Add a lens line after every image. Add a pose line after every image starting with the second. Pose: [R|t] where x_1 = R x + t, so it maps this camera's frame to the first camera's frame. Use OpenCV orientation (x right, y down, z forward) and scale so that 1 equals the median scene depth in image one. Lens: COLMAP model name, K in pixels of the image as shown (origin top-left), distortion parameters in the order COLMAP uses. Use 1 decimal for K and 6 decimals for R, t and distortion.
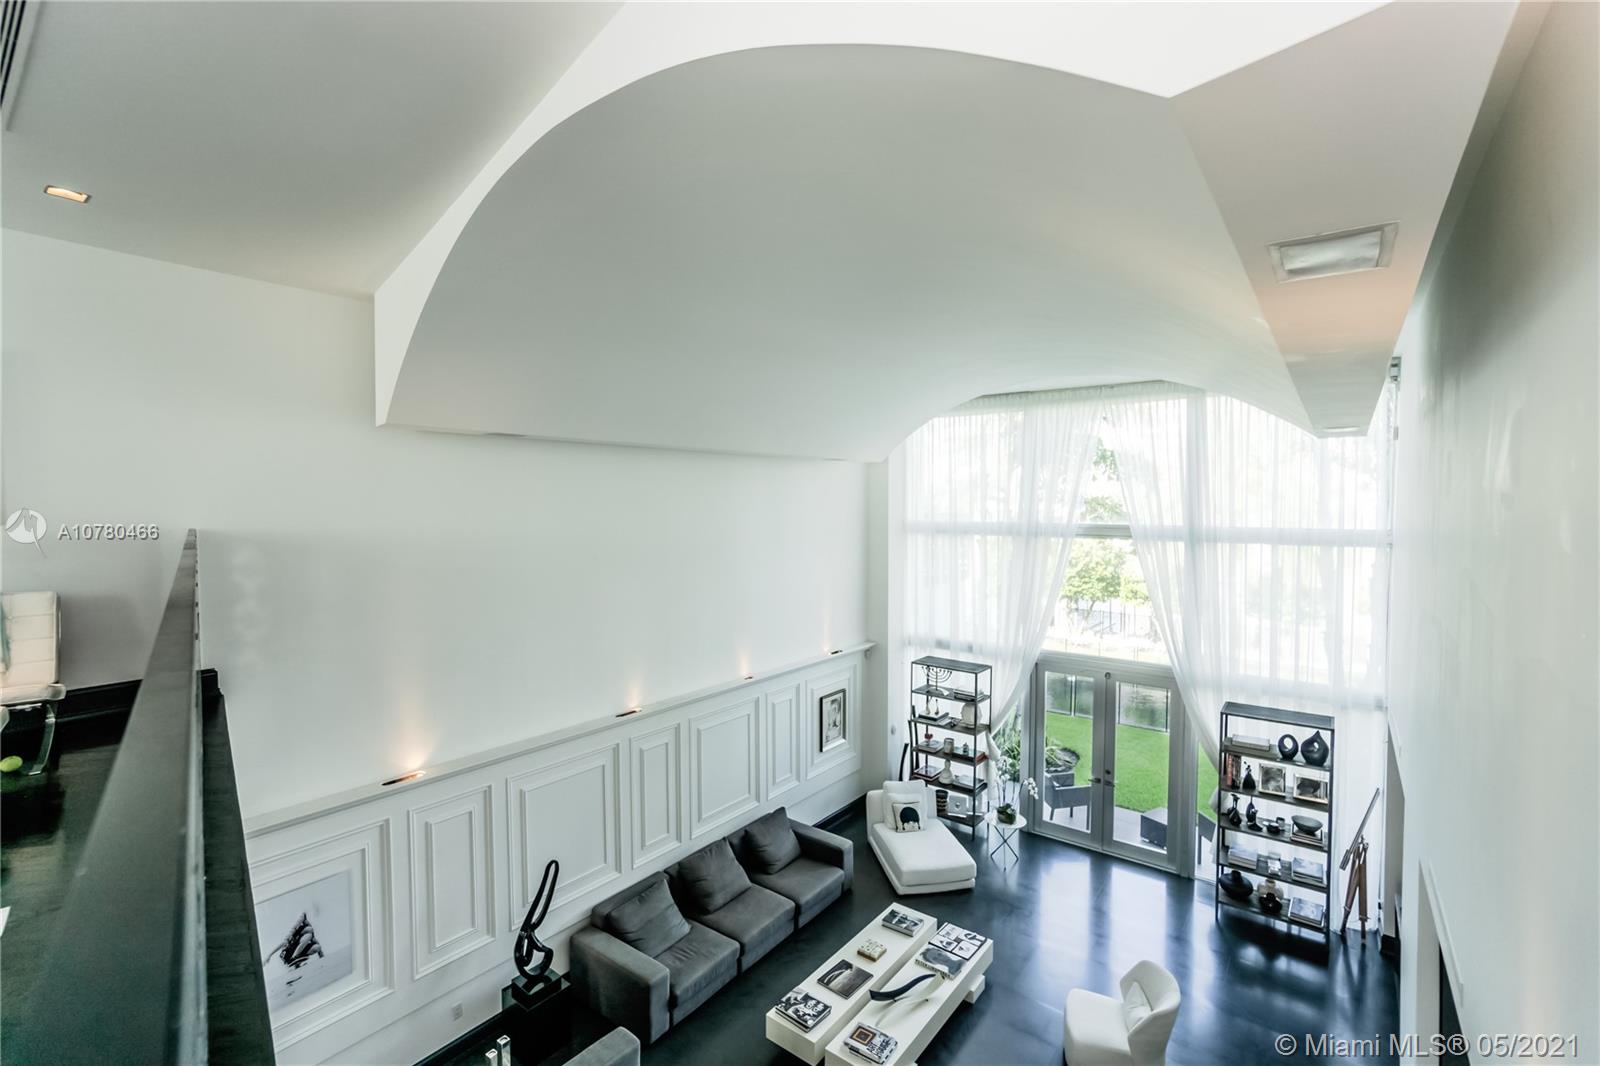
lens RADIAL K [[703.7, 0, 802.6], [0, 703.7, 516.6], [0, 0, 1]] dist [-0.000124, -0.000071]
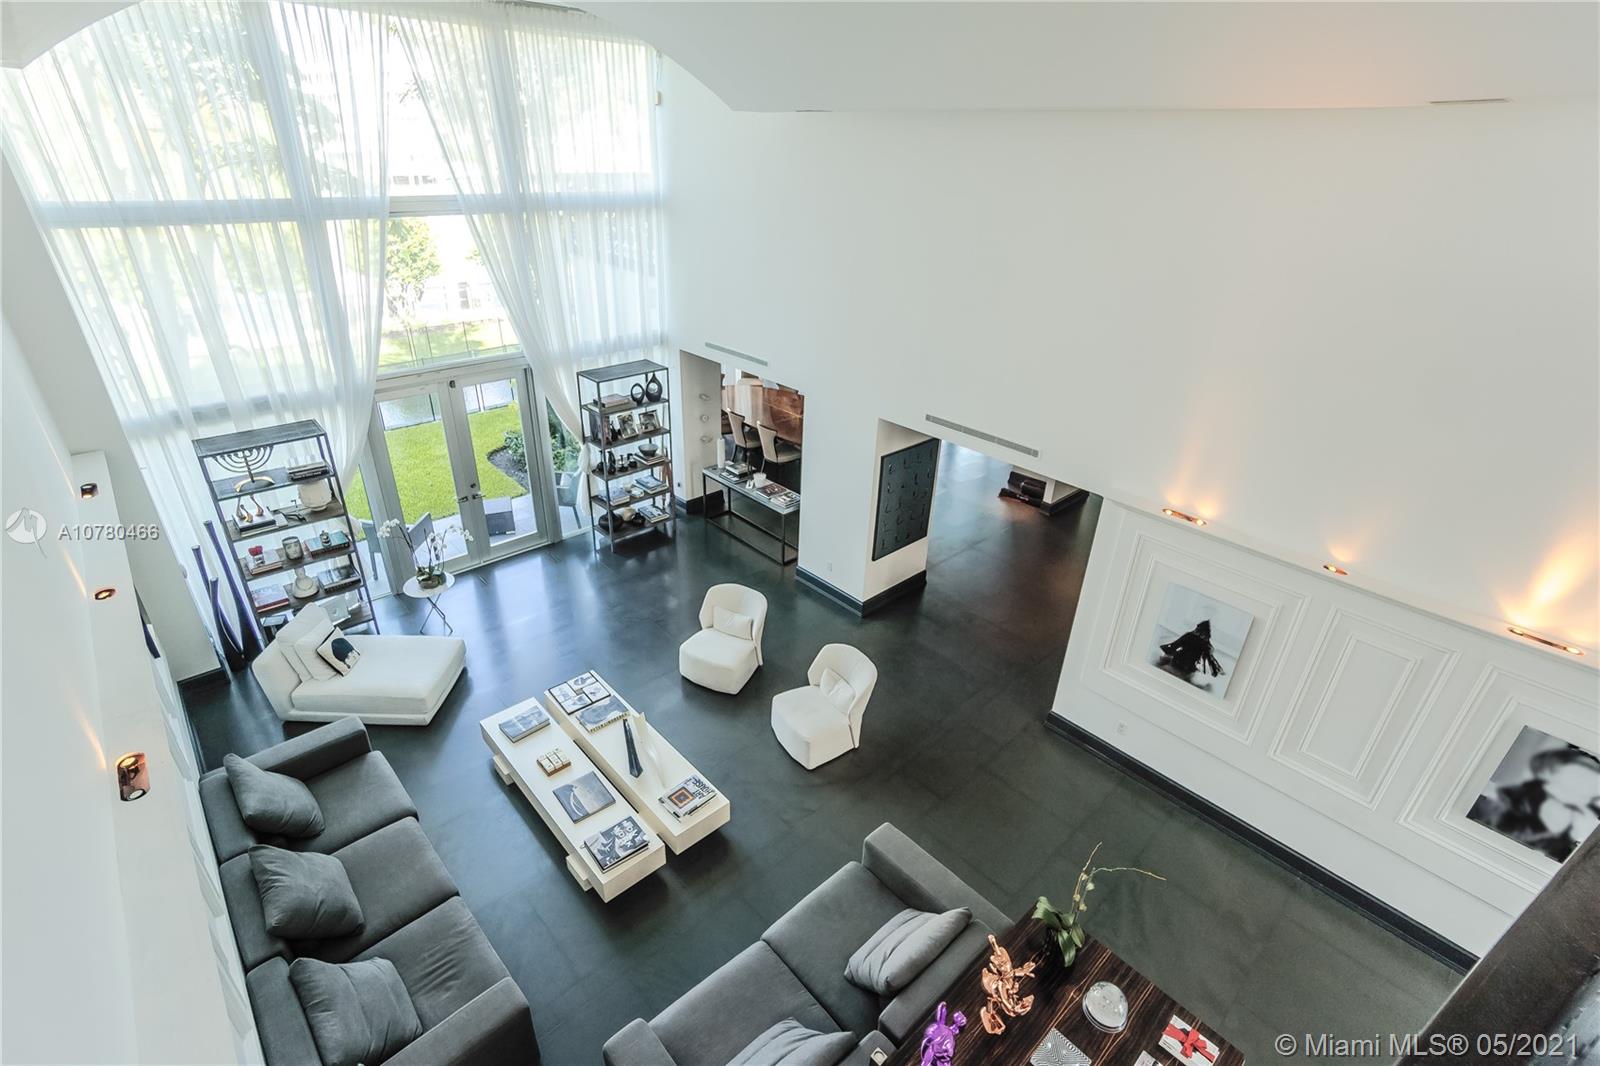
lens RADIAL K [[703.7, 0, 802.6], [0, 703.7, 516.6], [0, 0, 1]] dist [-0.000124, -0.000071]
pose [[0.180709, -0.434278, 0.882466, -0.383577], [0.011208, 0.898089, 0.439671, -0.007415], [-0.983473, -0.069562, 0.167160, 0.482377]]
